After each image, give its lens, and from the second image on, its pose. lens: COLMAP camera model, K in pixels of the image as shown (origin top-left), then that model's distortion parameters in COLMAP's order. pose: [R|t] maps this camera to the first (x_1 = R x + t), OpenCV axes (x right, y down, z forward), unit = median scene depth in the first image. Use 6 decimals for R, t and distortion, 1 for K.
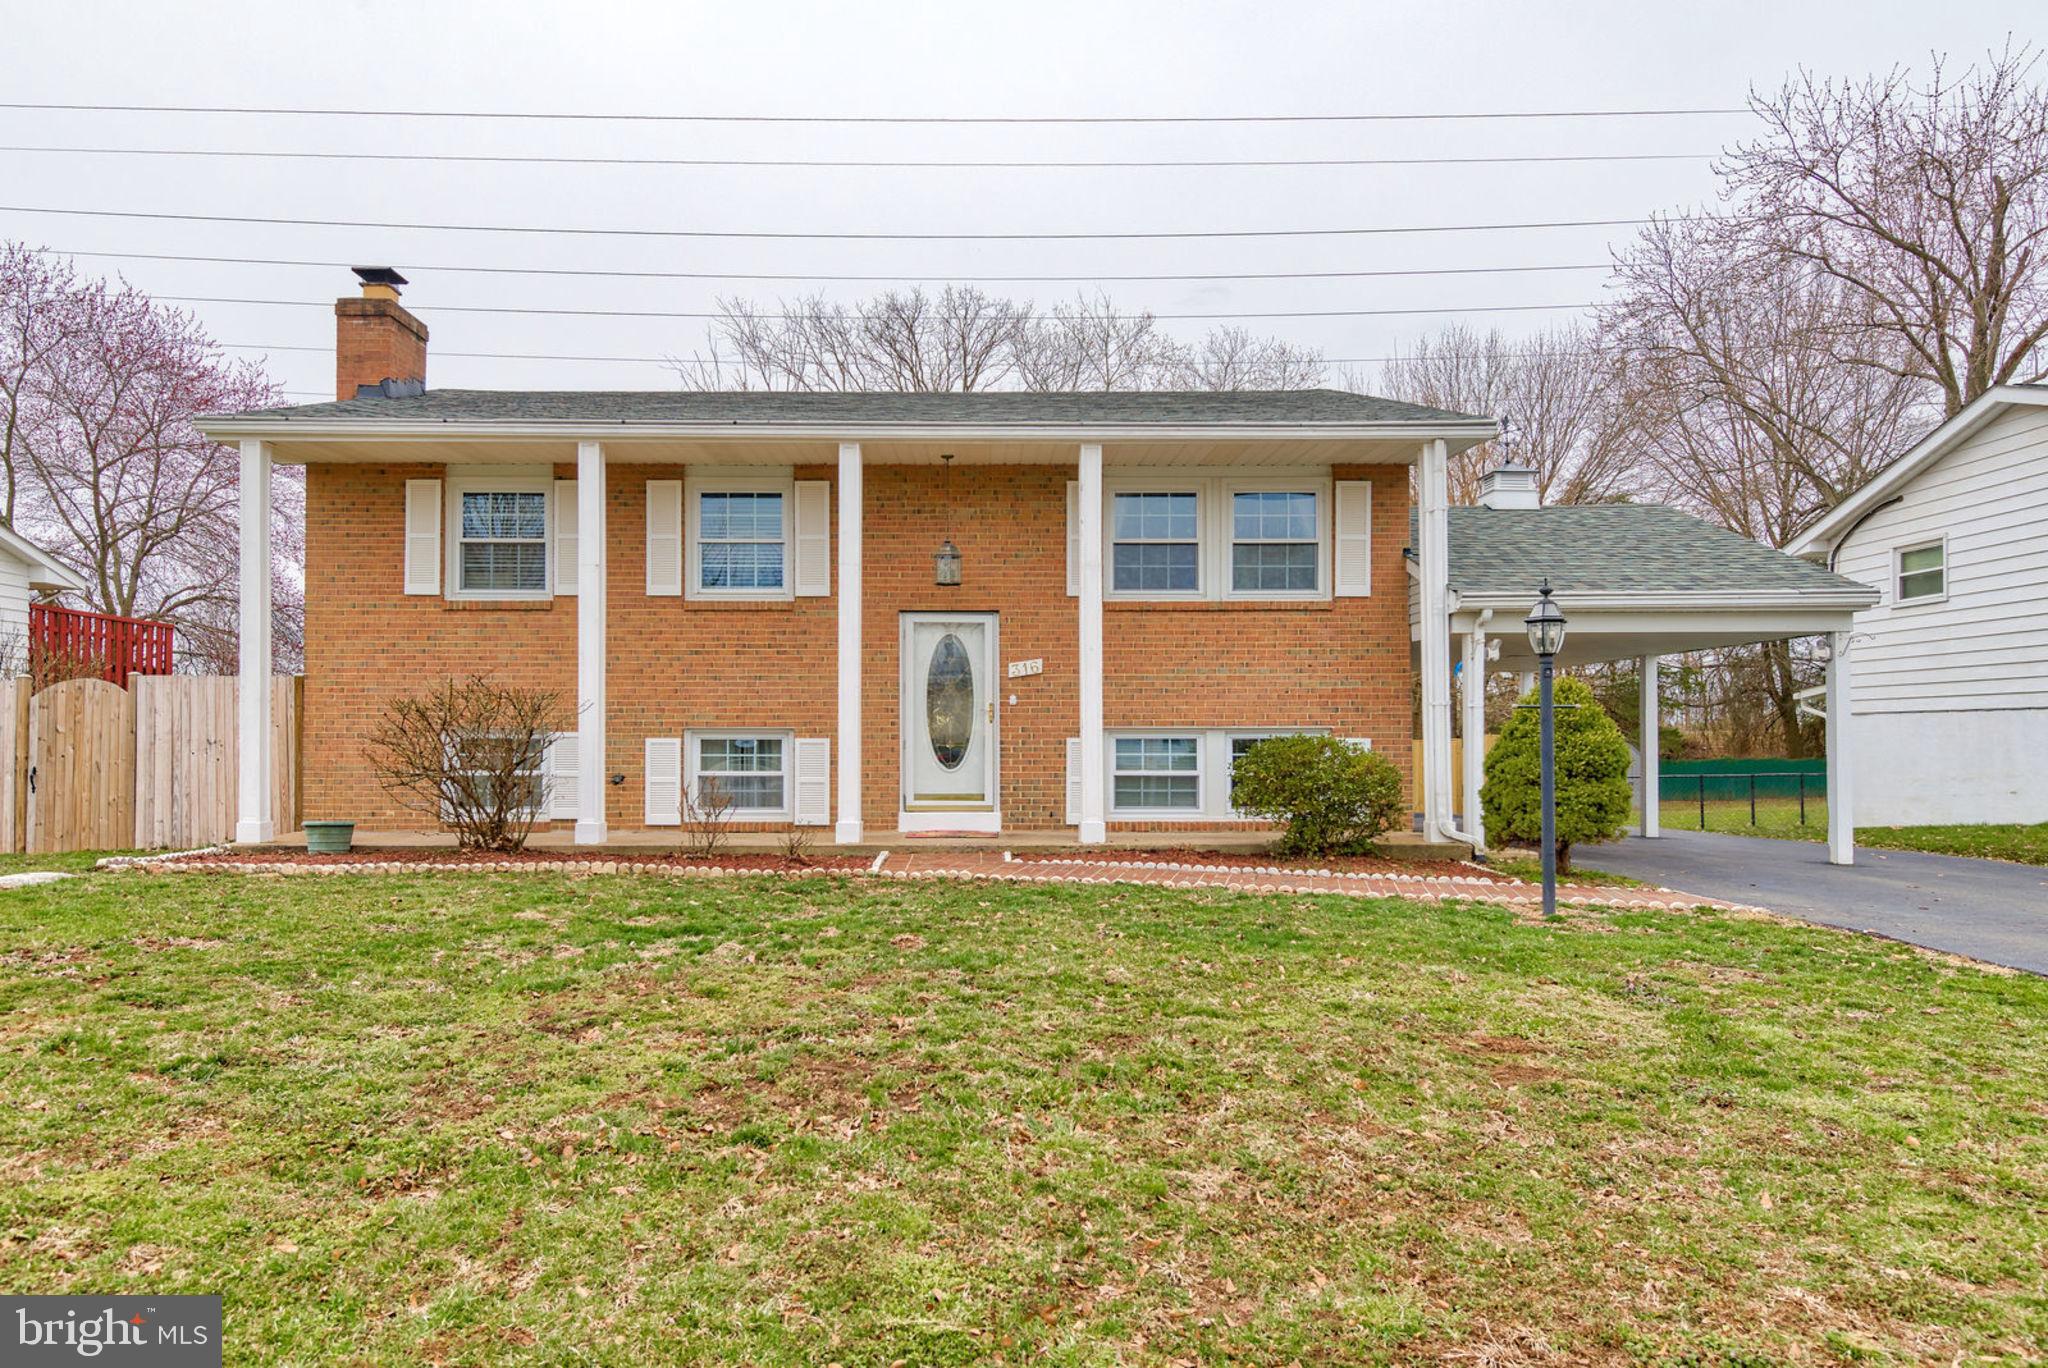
lens RADIAL K [[1193.7, 0, 1043.7], [0, 1193.7, 726.0], [0, 0, 1]] dist [0.006136, -0.000148]
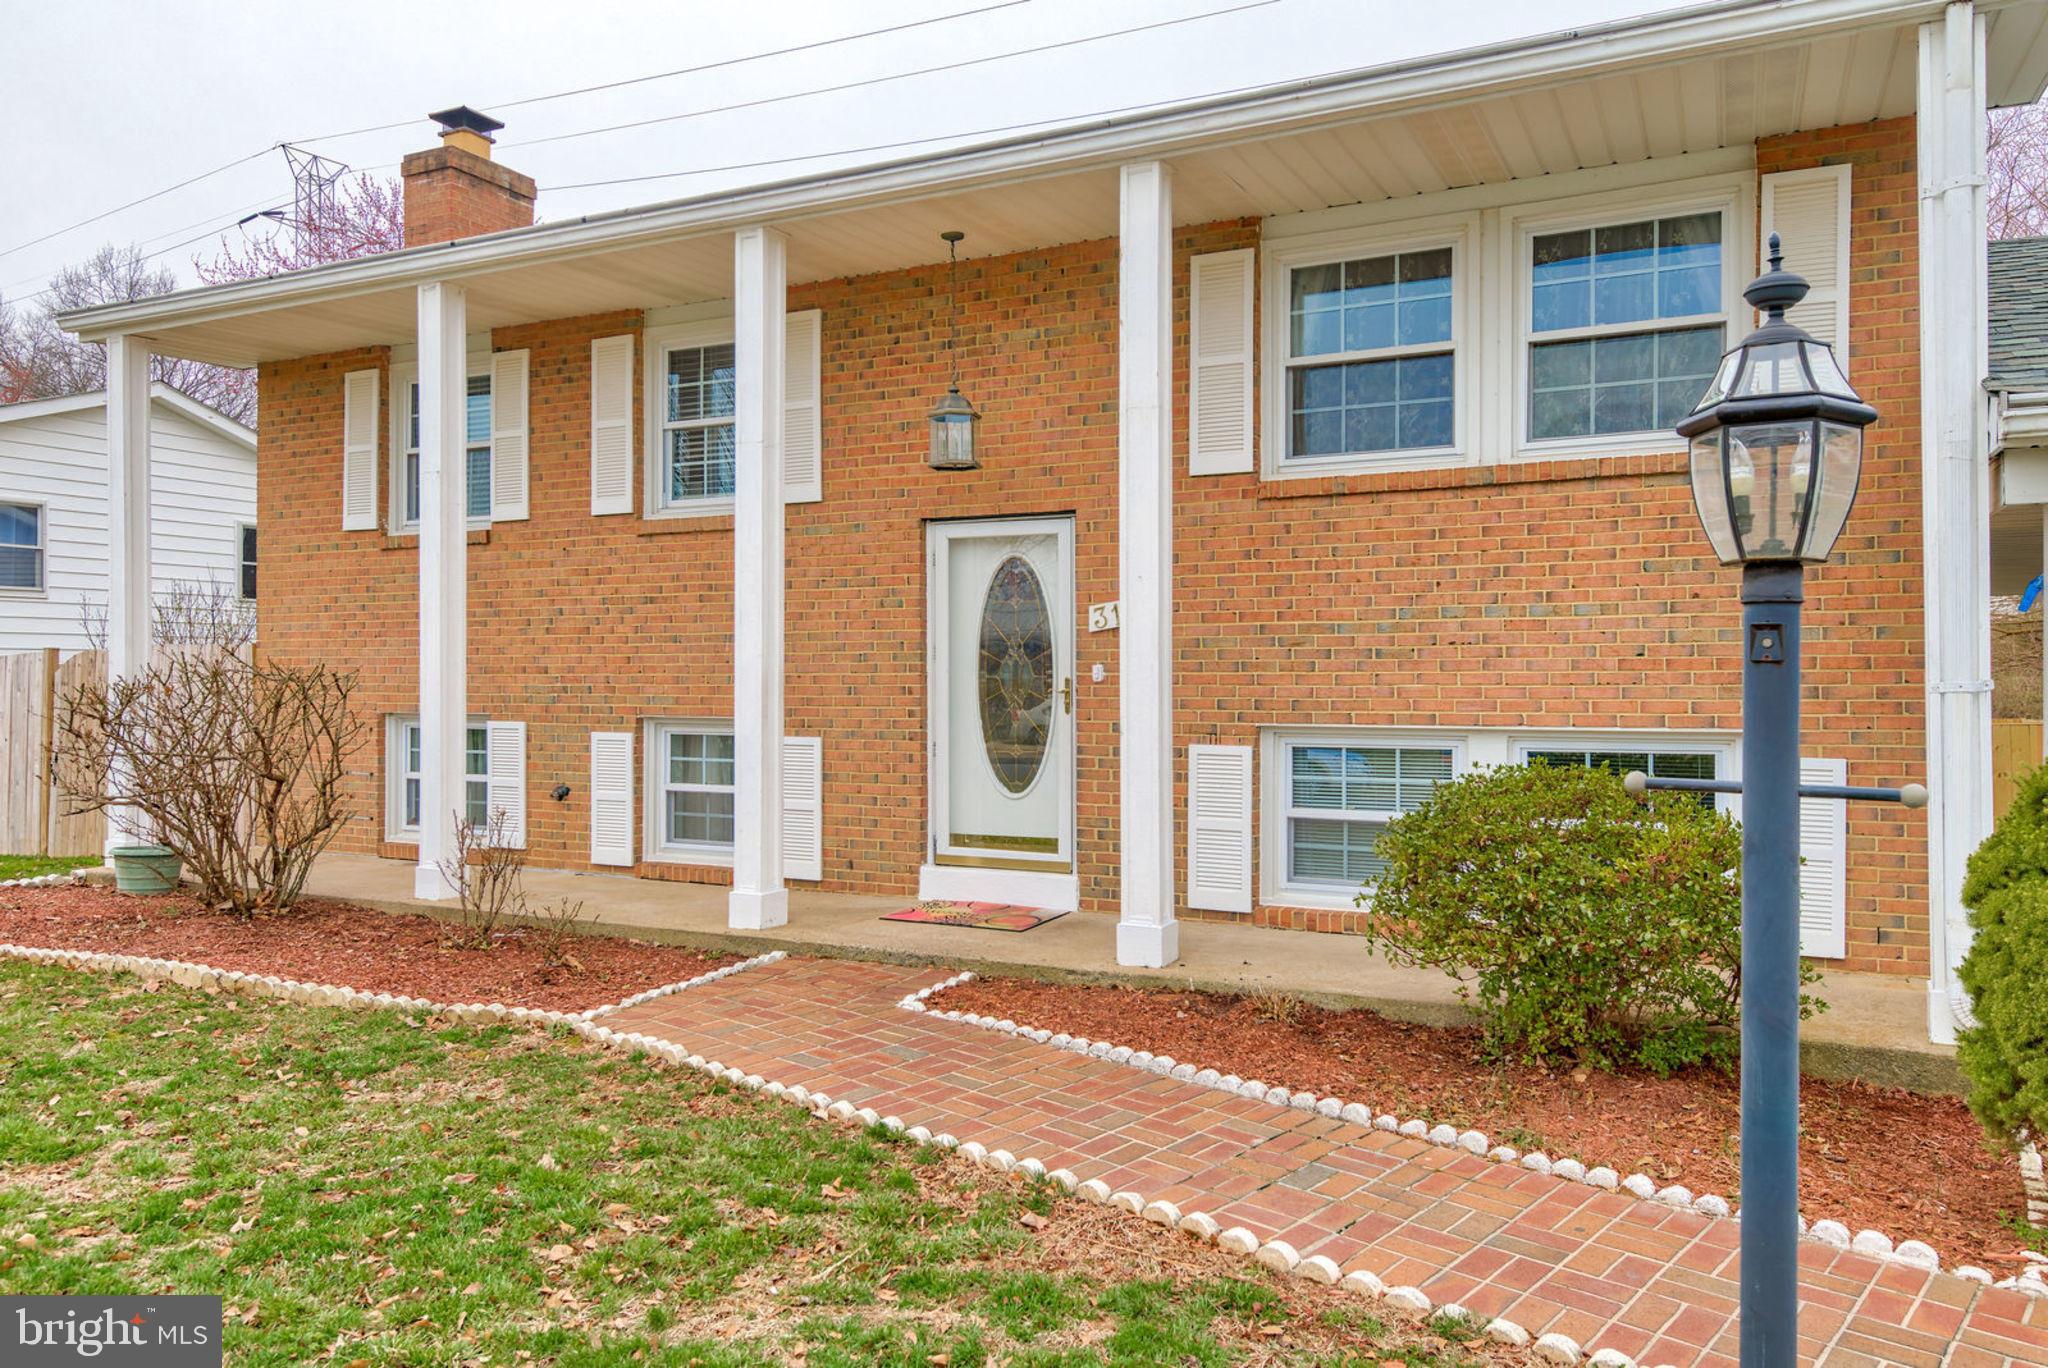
lens RADIAL K [[1446.8, 0, 1024.0], [0, 1446.8, 685.3], [0, 0, 1]] dist [0.028091, -0.007621]
pose [[0.896298, 0.000853, -0.443451, 0.235994], [0.003753, 0.999948, 0.009510, -0.022277], [0.443436, -0.010189, 0.896248, 0.387409]]
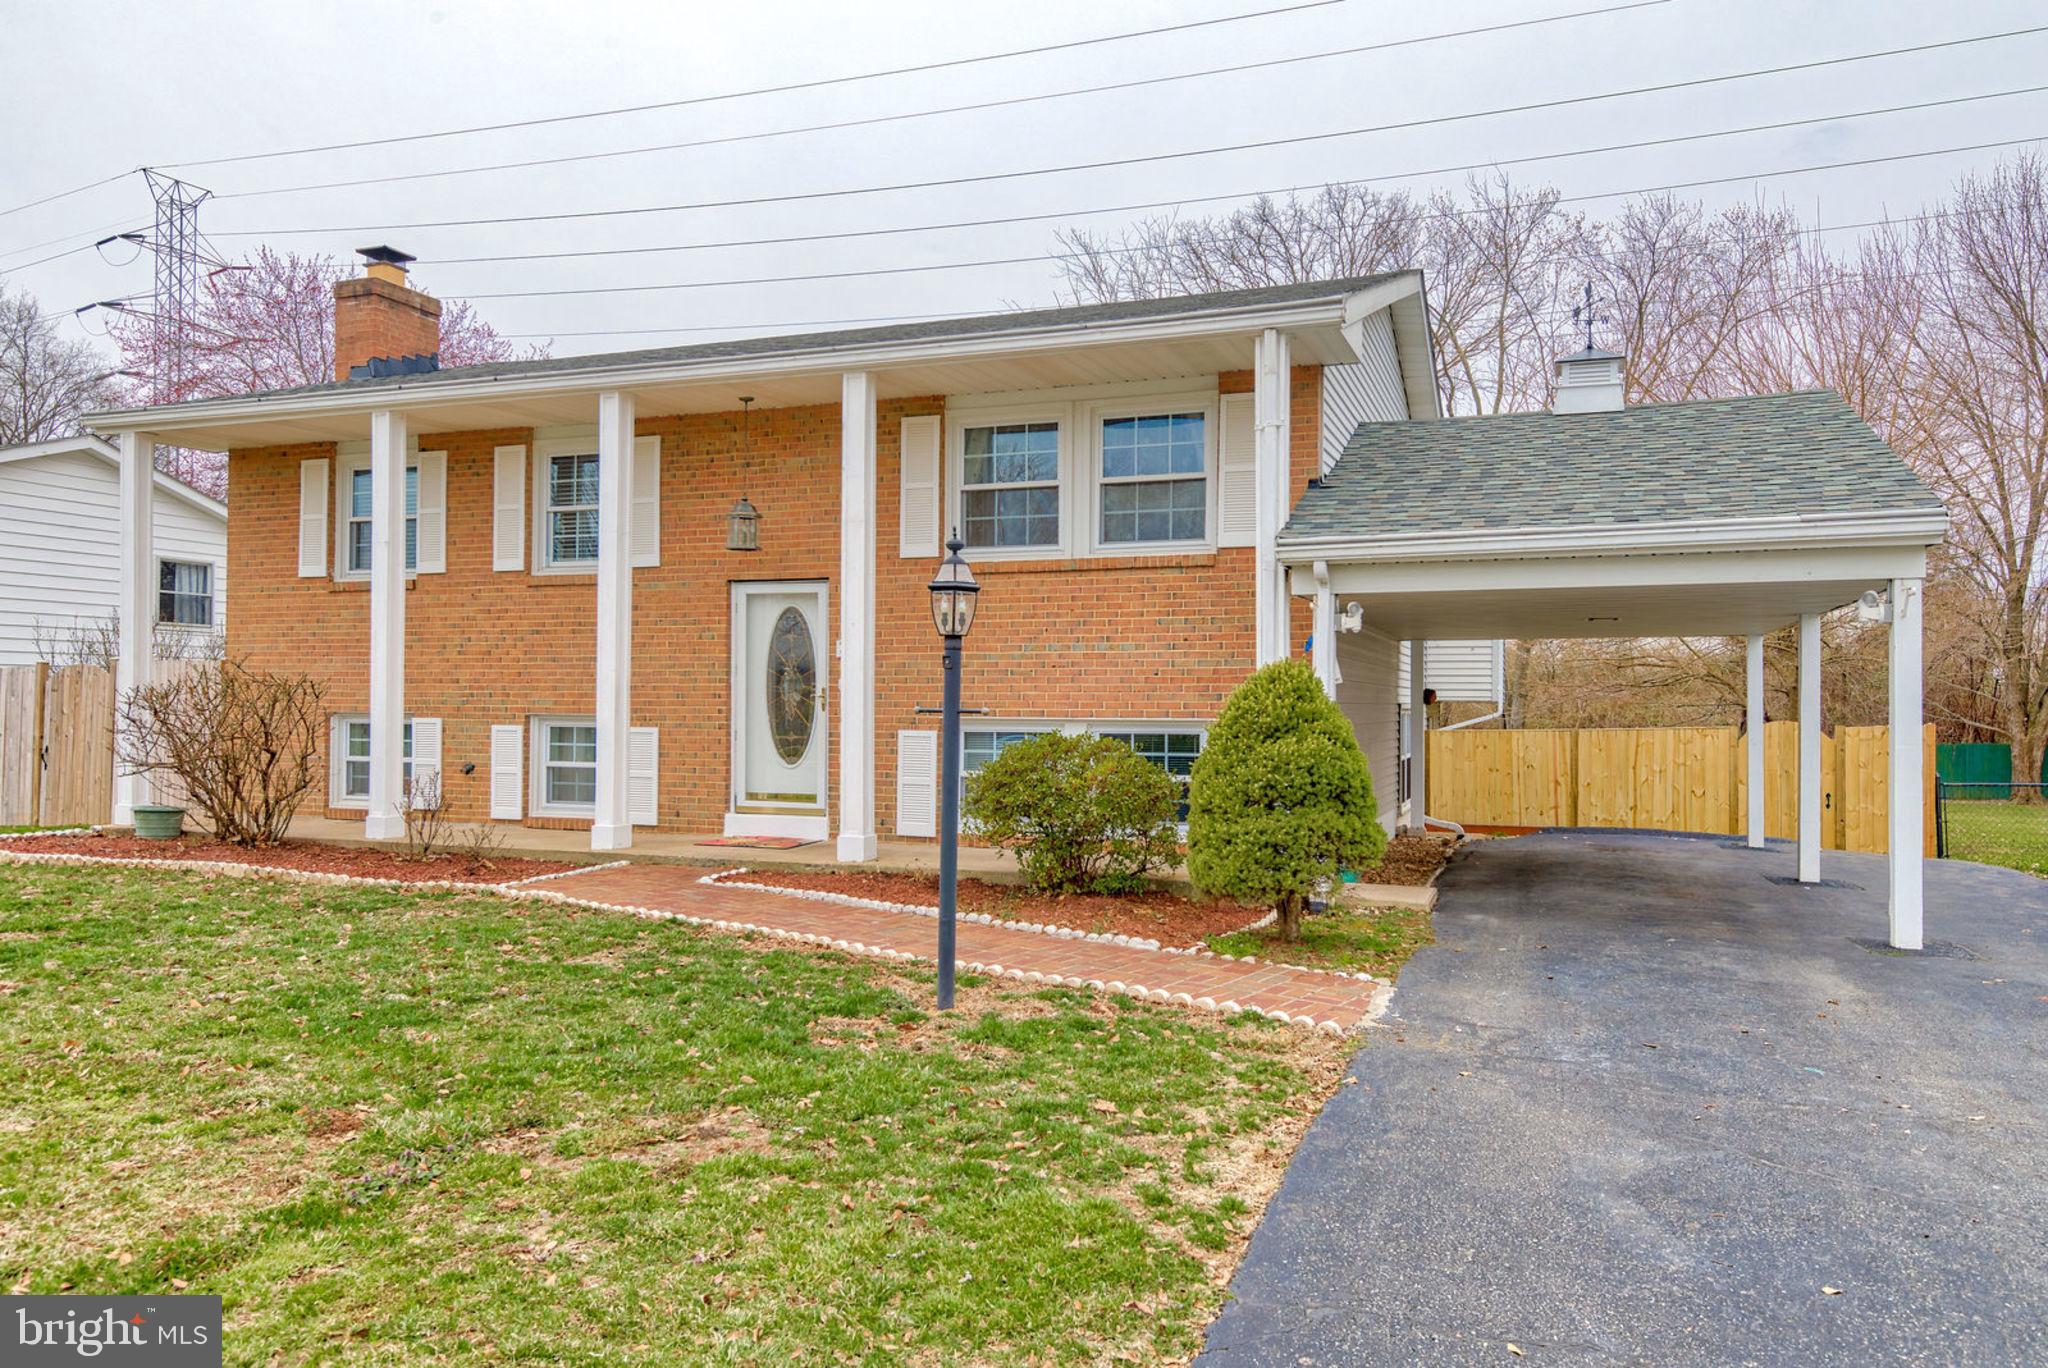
lens RADIAL K [[1332.7, 0, 1040.3], [0, 1332.7, 696.8], [0, 0, 1]] dist [0.017294, -0.006898]
pose [[0.943319, 0.003302, -0.331871, 0.413050], [-0.003036, 0.999995, 0.001319, -0.014395], [0.331873, -0.000236, 0.943324, 0.161358]]
